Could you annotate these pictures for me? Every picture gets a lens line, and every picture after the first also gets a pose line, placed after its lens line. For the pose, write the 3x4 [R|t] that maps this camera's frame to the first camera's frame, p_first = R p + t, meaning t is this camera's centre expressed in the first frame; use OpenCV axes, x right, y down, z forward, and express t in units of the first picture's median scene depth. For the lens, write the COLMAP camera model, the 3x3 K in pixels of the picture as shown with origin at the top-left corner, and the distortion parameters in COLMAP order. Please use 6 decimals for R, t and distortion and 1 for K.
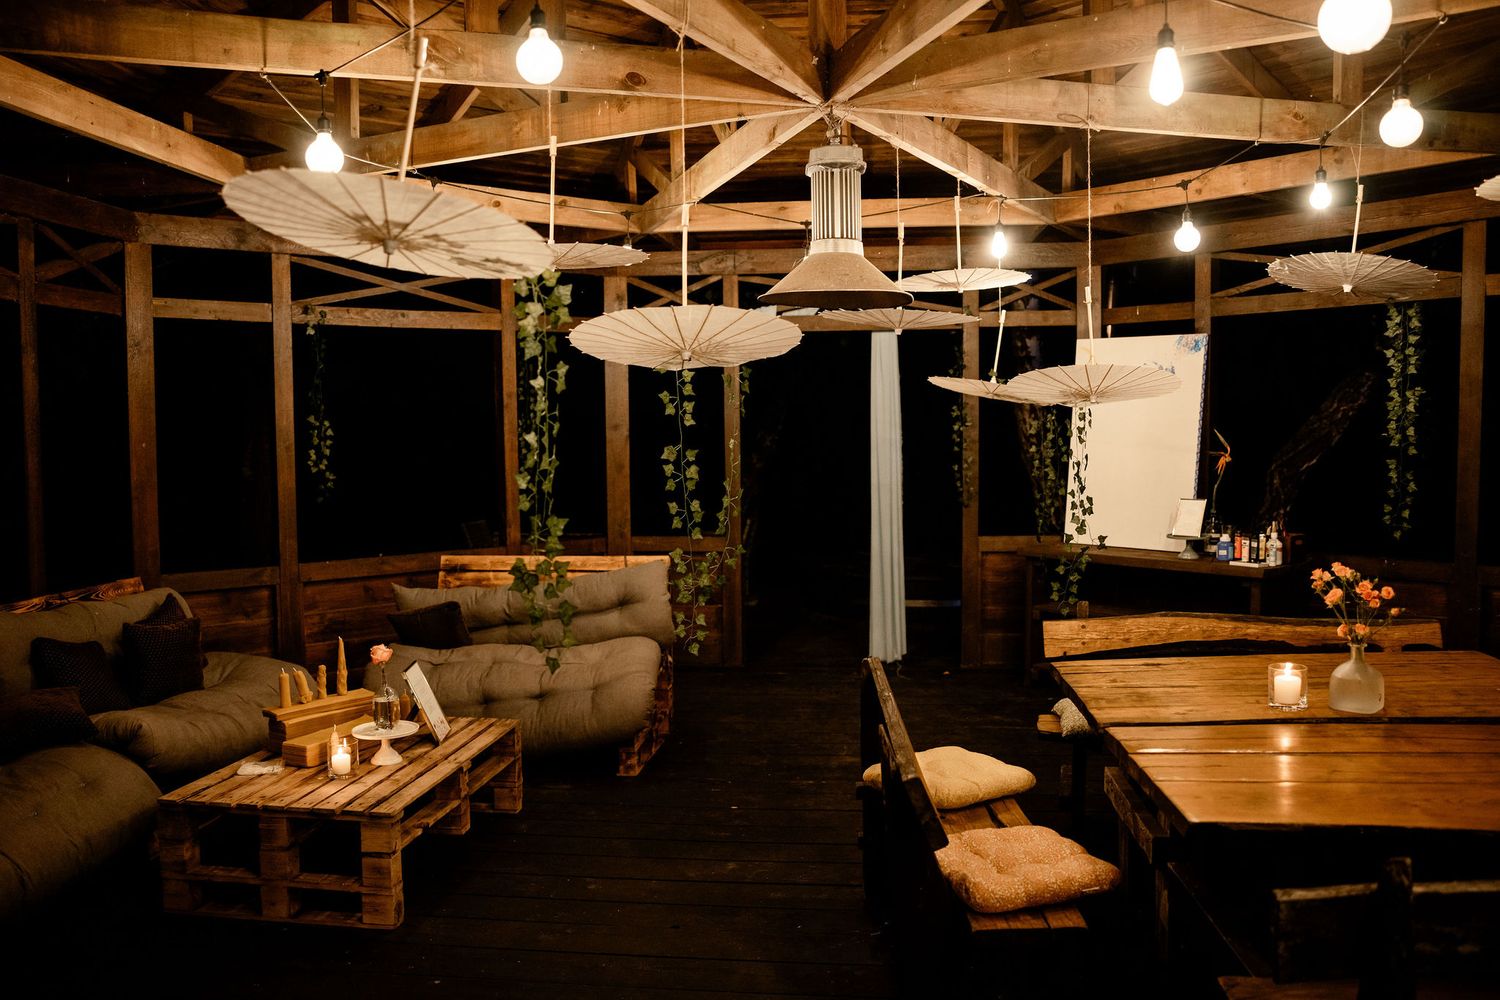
lens RADIAL K [[1179.7, 0, 745.0], [0, 1179.7, 491.0], [0, 0, 1]] dist [-0.076479, 0.022683]
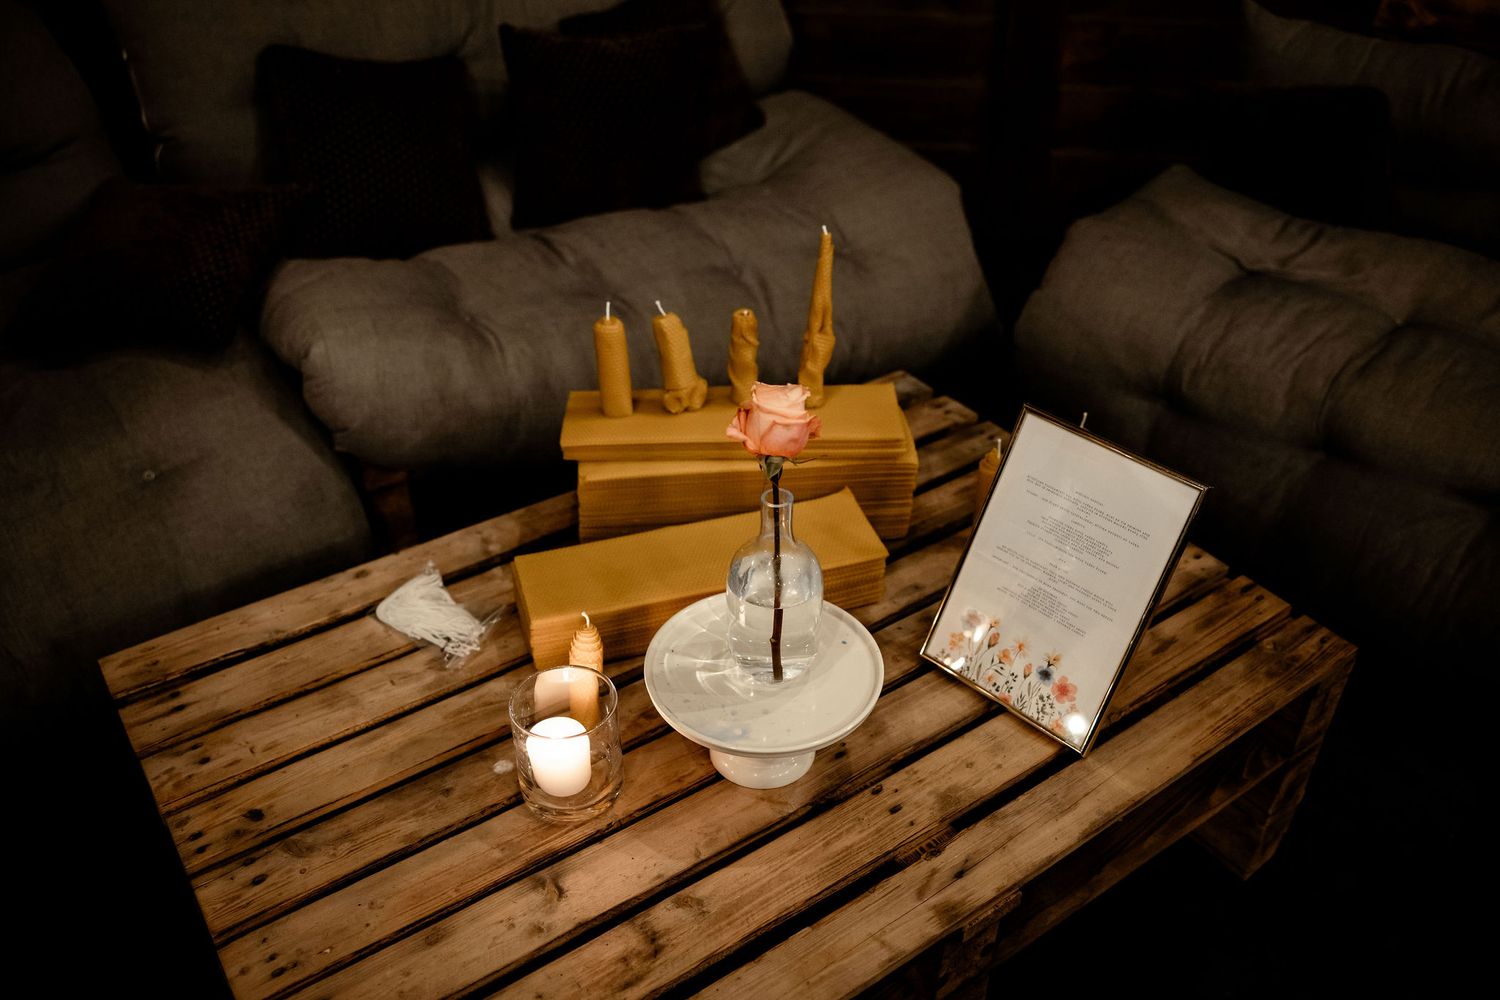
lens RADIAL K [[1263.3, 0, 745.0], [0, 1263.3, 495.6], [0, 0, 1]] dist [-0.055381, -0.002202]
pose [[0.695509, 0.413029, -0.587940, -0.129100], [-0.051940, 0.845029, 0.532192, 0.010096], [0.716637, -0.339607, 0.609178, 0.703128]]
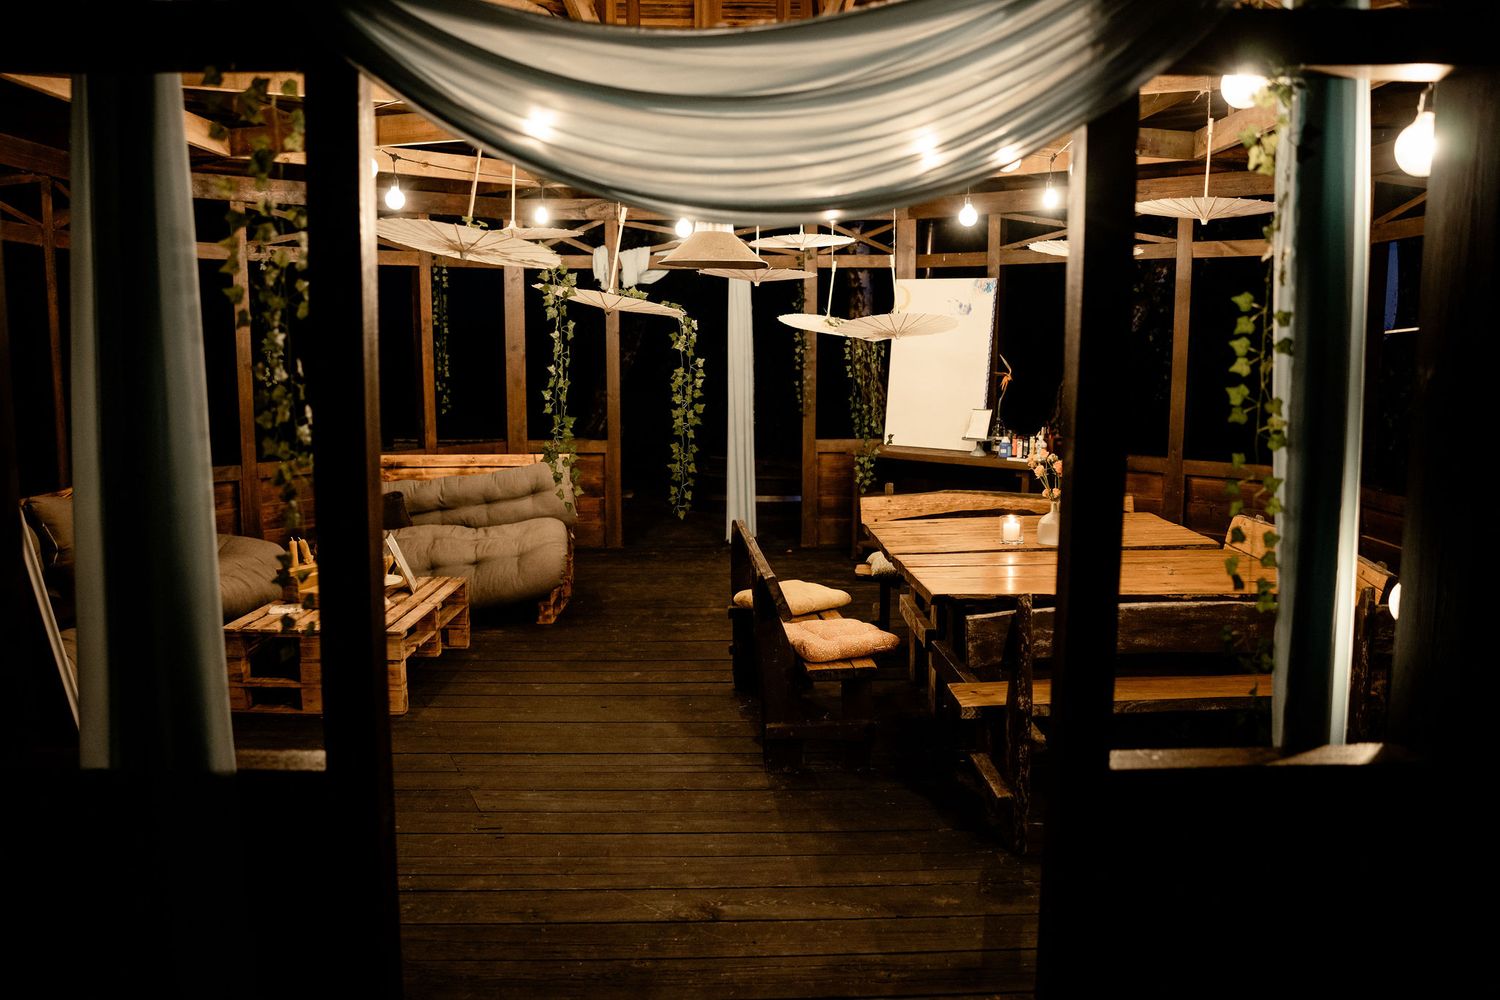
lens RADIAL K [[1179.7, 0, 748.6], [0, 1179.7, 506.1], [0, 0, 1]] dist [-0.076479, 0.022683]
pose [[0.990790, -0.009068, 0.135104, -0.056870], [-0.002606, 0.996294, 0.085975, 0.003005], [-0.135383, -0.085535, 0.987094, -0.316376]]
